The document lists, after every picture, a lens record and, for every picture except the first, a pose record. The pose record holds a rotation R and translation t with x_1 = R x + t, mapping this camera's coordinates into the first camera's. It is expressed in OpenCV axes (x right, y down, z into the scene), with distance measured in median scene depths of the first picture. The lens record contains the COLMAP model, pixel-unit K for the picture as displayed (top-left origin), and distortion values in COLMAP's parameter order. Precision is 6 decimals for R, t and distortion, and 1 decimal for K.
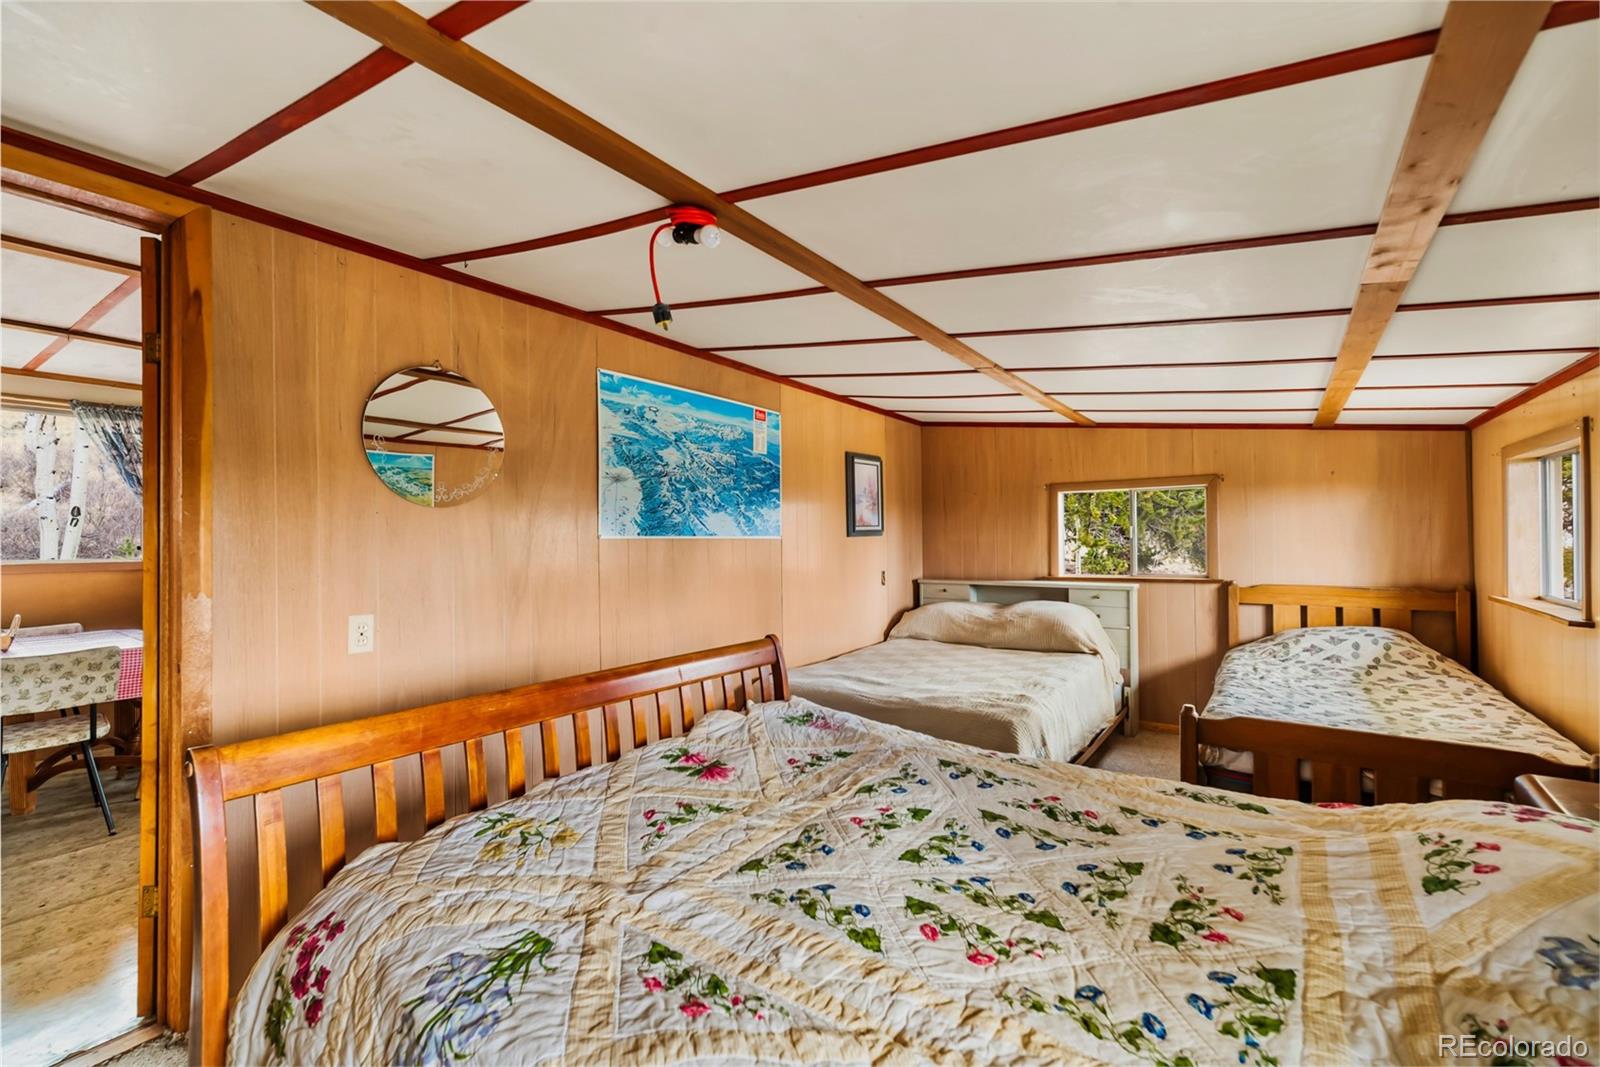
lens RADIAL K [[689.8, 0, 803.8], [0, 689.8, 536.6], [0, 0, 1]] dist [0.009086, 0.000974]
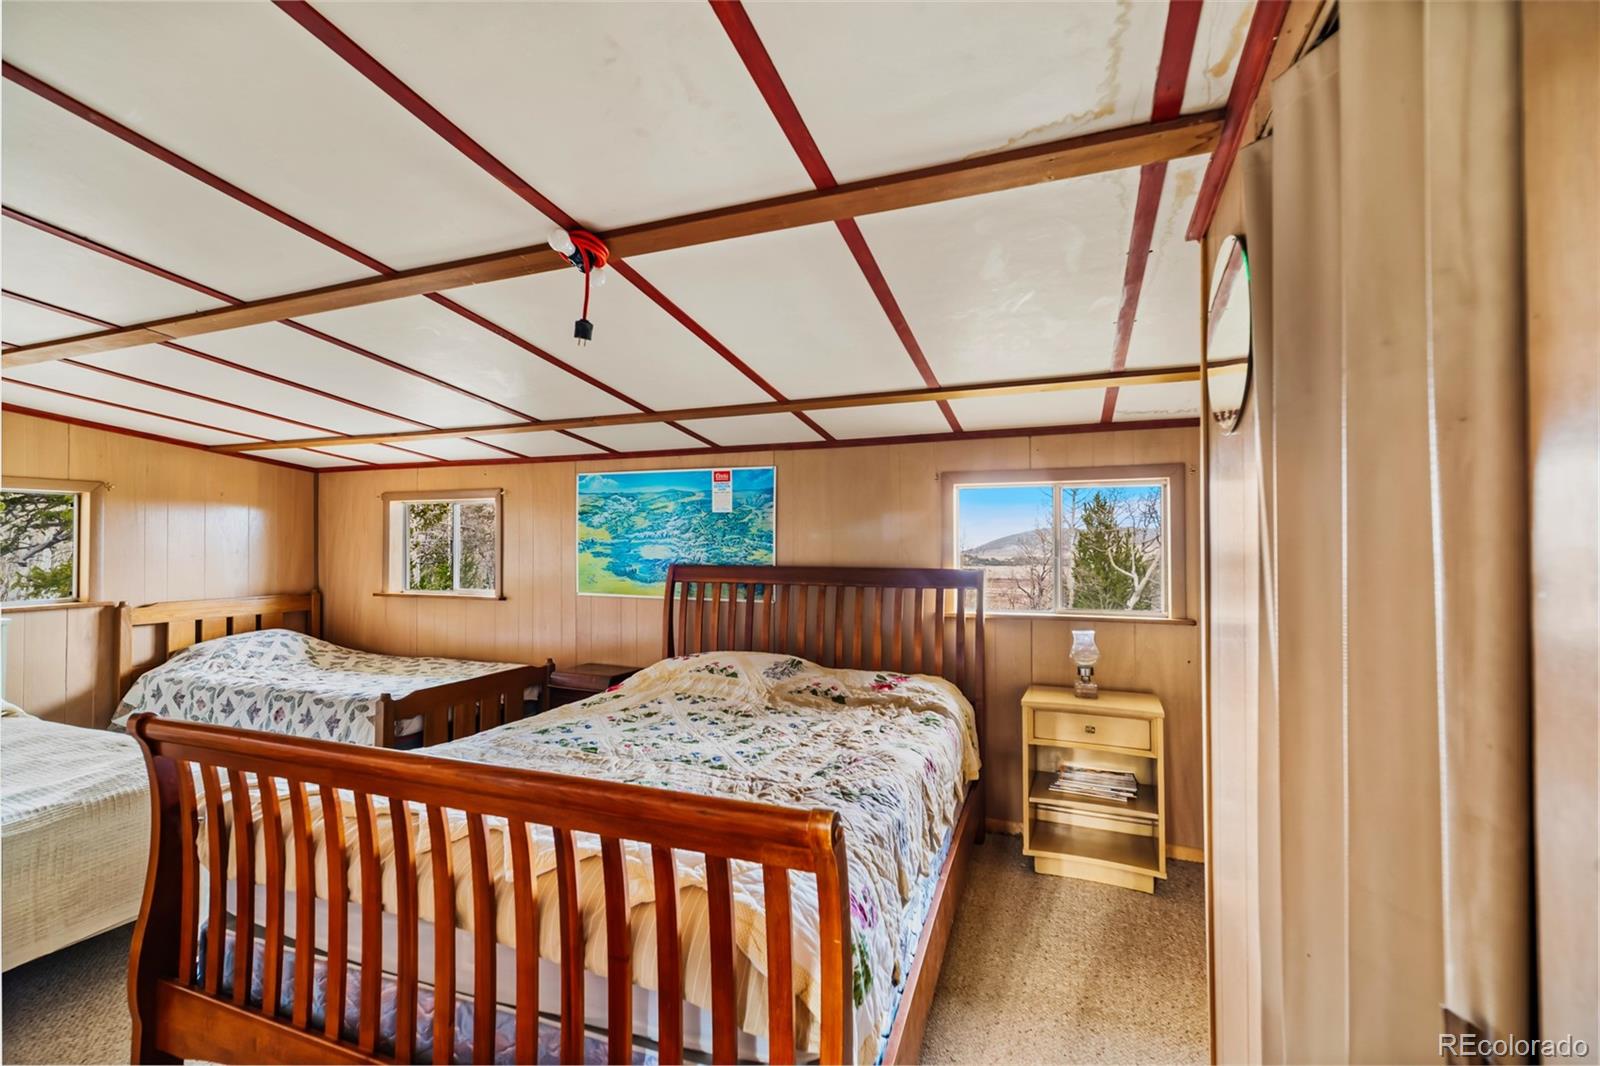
lens RADIAL K [[688.1, 0, 800.3], [0, 688.1, 536.9], [0, 0, 1]] dist [0.009568, -0.000634]
pose [[-0.219855, 0.019700, 0.975334, -0.633297], [0.004886, 0.999806, -0.019093, 0.000122], [-0.975520, 0.000568, -0.219909, 0.459508]]
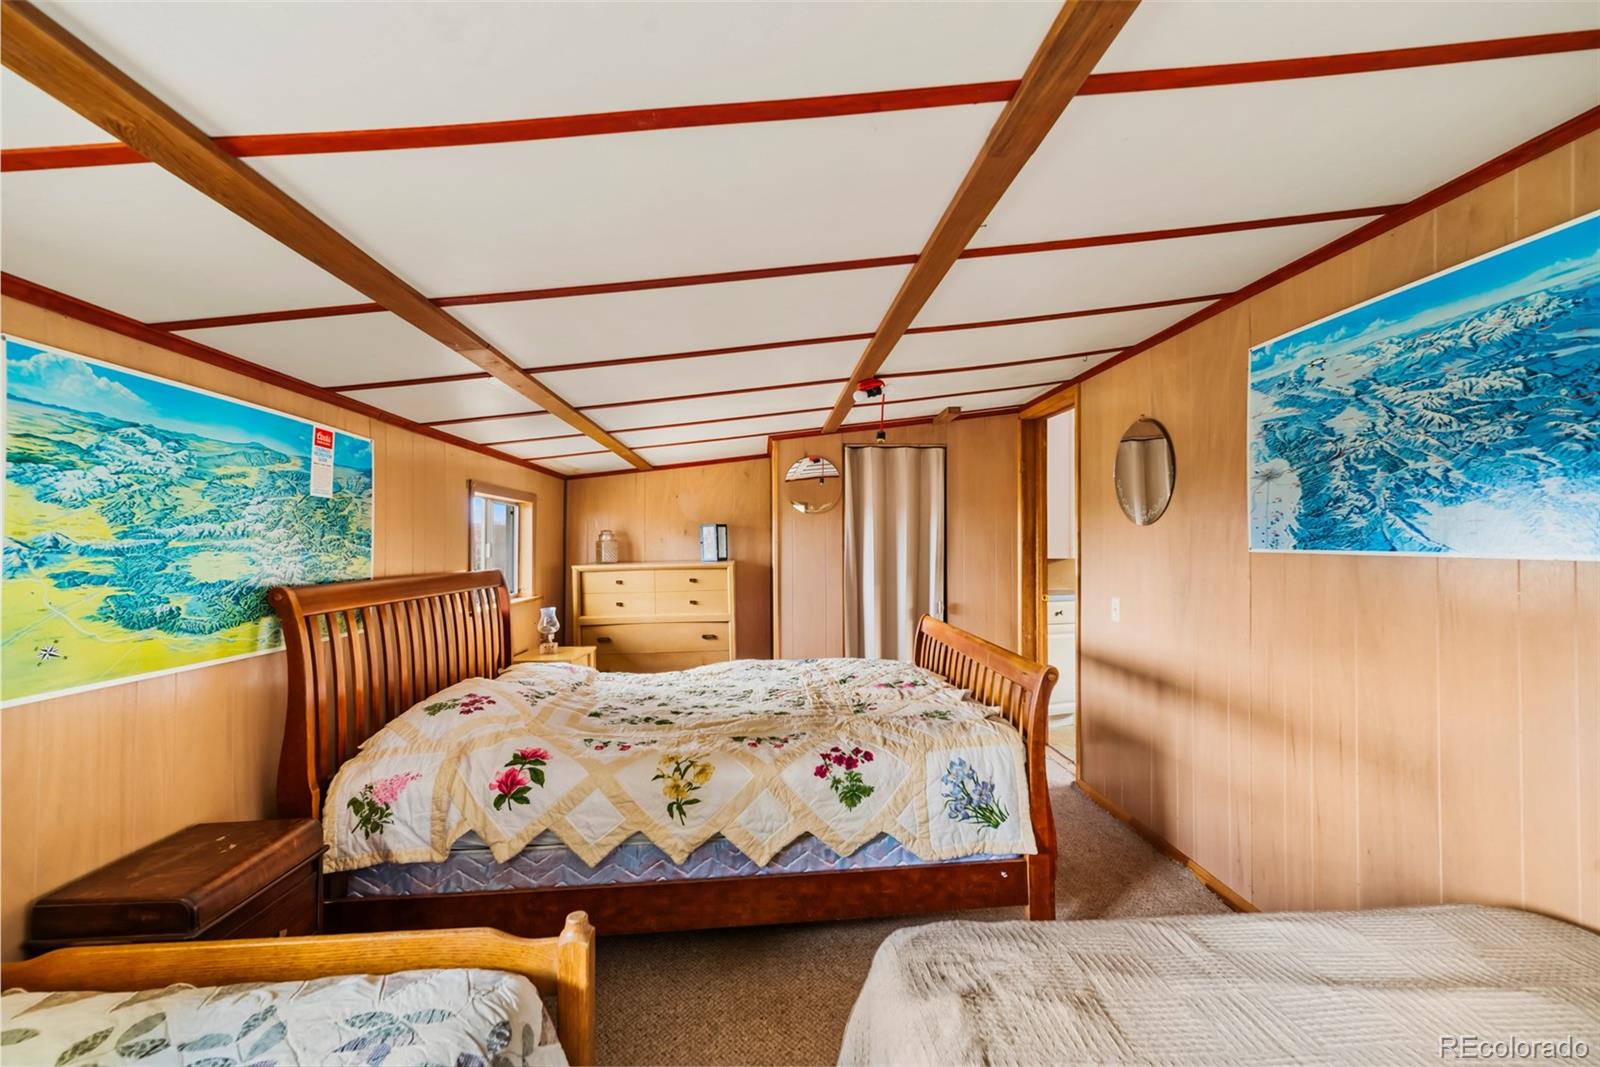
lens RADIAL K [[688.1, 0, 800.3], [0, 688.1, 537.4], [0, 0, 1]] dist [0.009568, -0.000634]
pose [[-0.789064, 0.005607, -0.614285, 0.593396], [0.009438, 0.999951, -0.002997, -0.015805], [0.614238, -0.008162, -0.789078, 1.209525]]
